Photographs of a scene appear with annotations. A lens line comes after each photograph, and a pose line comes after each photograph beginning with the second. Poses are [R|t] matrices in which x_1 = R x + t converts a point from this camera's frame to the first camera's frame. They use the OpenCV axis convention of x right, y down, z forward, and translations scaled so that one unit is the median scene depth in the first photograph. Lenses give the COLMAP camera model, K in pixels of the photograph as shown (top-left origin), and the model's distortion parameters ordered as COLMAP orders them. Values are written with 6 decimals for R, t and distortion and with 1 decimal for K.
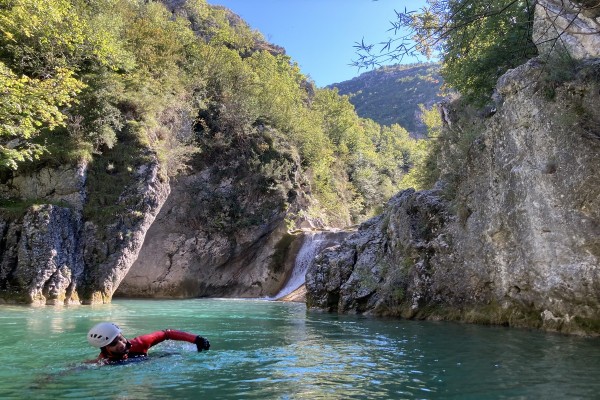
lens RADIAL K [[417.4, 0, 300.0], [0, 417.4, 200.0], [0, 0, 1]] dist [0.042154, -0.059384]
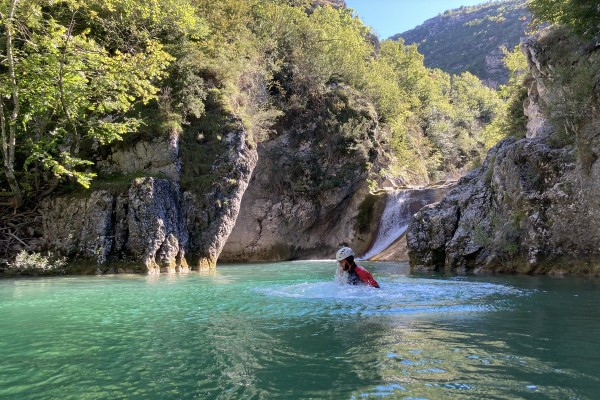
lens RADIAL K [[417.4, 0, 300.0], [0, 417.4, 200.0], [0, 0, 1]] dist [0.042154, -0.059384]
pose [[0.993032, -0.053583, -0.104958, -0.107247], [0.062439, 0.994592, 0.082992, 0.003825], [0.099943, -0.088967, 0.991008, 0.013054]]
